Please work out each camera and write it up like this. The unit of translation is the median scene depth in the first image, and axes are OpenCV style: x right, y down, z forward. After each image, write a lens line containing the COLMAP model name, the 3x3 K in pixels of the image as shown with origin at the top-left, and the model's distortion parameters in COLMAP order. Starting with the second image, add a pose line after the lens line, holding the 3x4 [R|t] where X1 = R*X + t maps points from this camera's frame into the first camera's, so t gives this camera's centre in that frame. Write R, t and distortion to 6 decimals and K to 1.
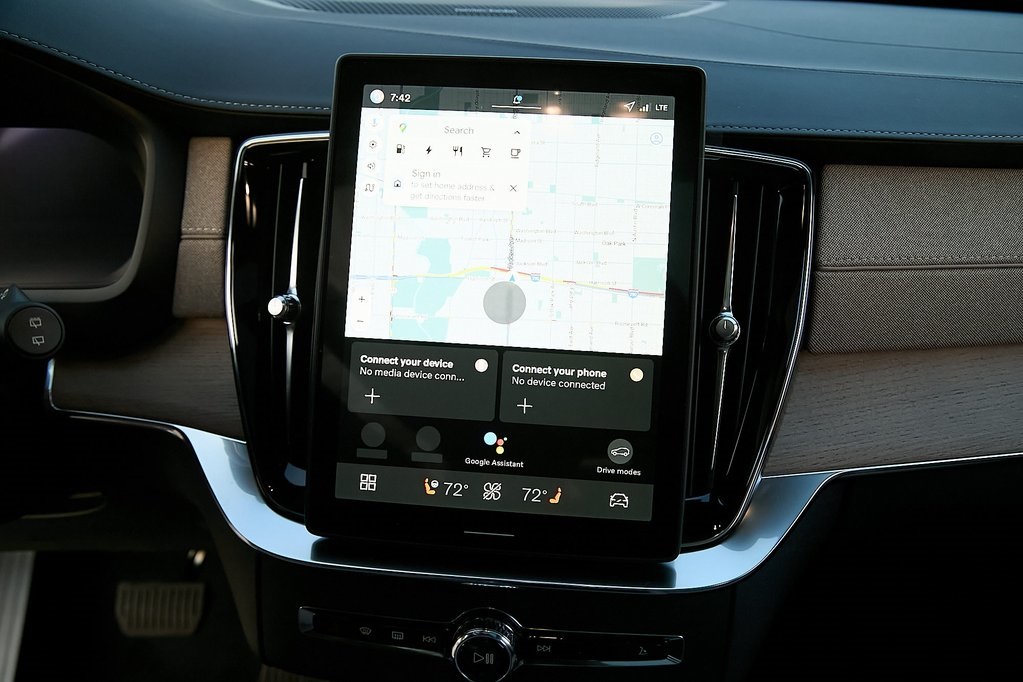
lens RADIAL K [[961.3, 0, 503.1], [0, 961.3, 335.0], [0, 0, 1]] dist [-0.072211, 0.000000]
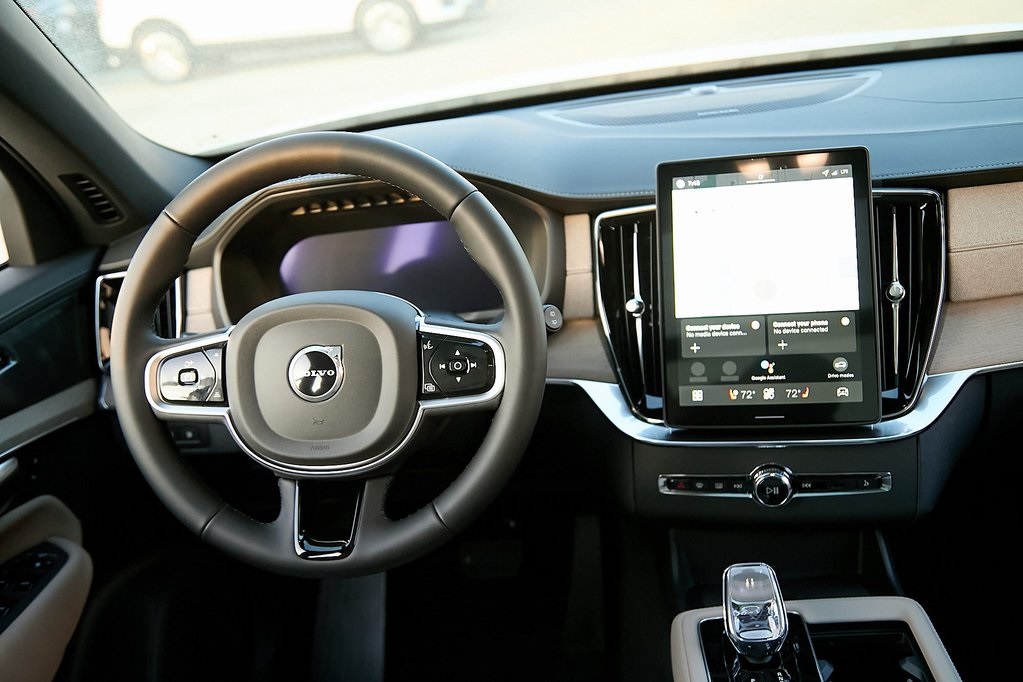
lens RADIAL K [[1000.2, 0, 507.3], [0, 1000.2, 340.6], [0, 0, 1]] dist [0.006038, 0.000000]
pose [[0.982403, -0.095997, -0.160215, -0.180766], [0.089358, 0.994835, -0.048155, 0.108880], [0.164010, 0.032991, 0.985907, -0.922332]]
